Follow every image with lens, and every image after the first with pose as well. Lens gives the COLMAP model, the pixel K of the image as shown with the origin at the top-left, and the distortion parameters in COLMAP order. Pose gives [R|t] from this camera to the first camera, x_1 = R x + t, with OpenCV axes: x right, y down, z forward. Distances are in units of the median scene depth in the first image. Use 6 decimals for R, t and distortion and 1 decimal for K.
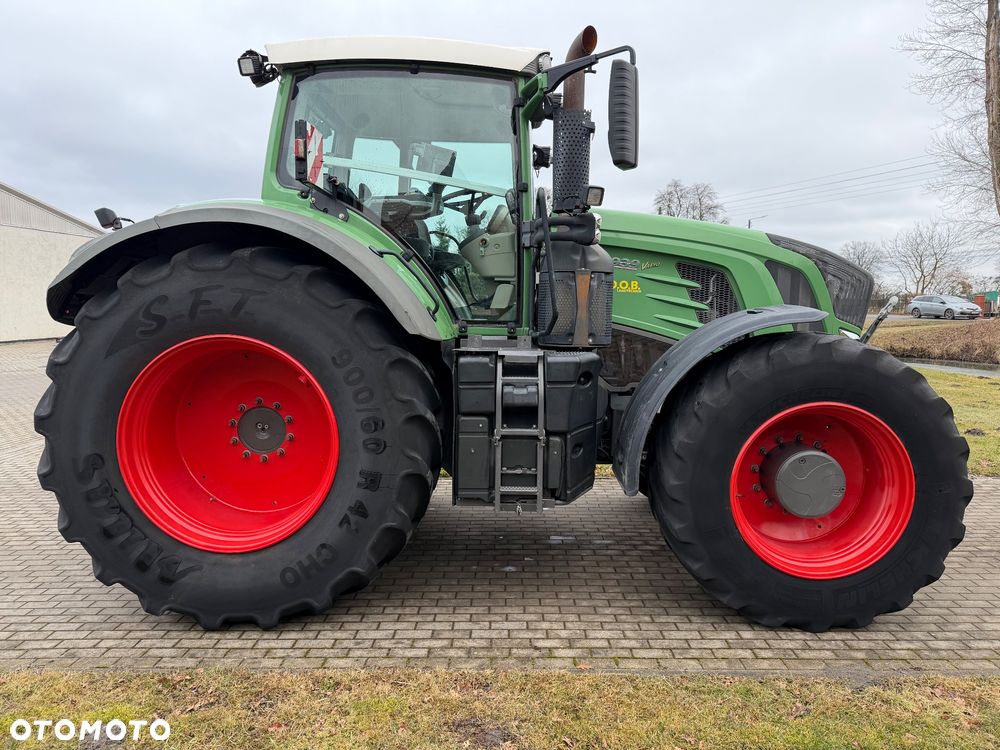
lens RADIAL K [[701.8, 0, 506.6], [0, 701.8, 378.1], [0, 0, 1]] dist [0.033966, -0.038112]
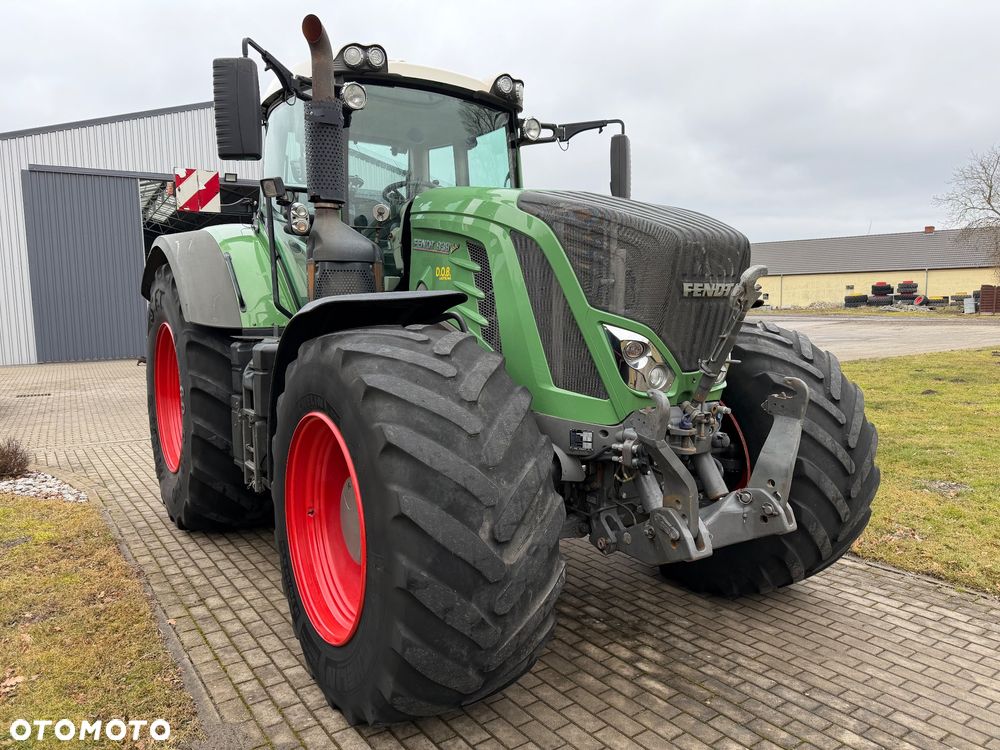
lens RADIAL K [[701.8, 0, 503.5], [0, 701.8, 376.6], [0, 0, 1]] dist [0.033966, -0.038112]
pose [[0.580322, 0.068699, -0.811485, 1.202537], [-0.068078, 0.997040, 0.035723, -0.049665], [0.811537, 0.034514, 0.583281, 0.703947]]
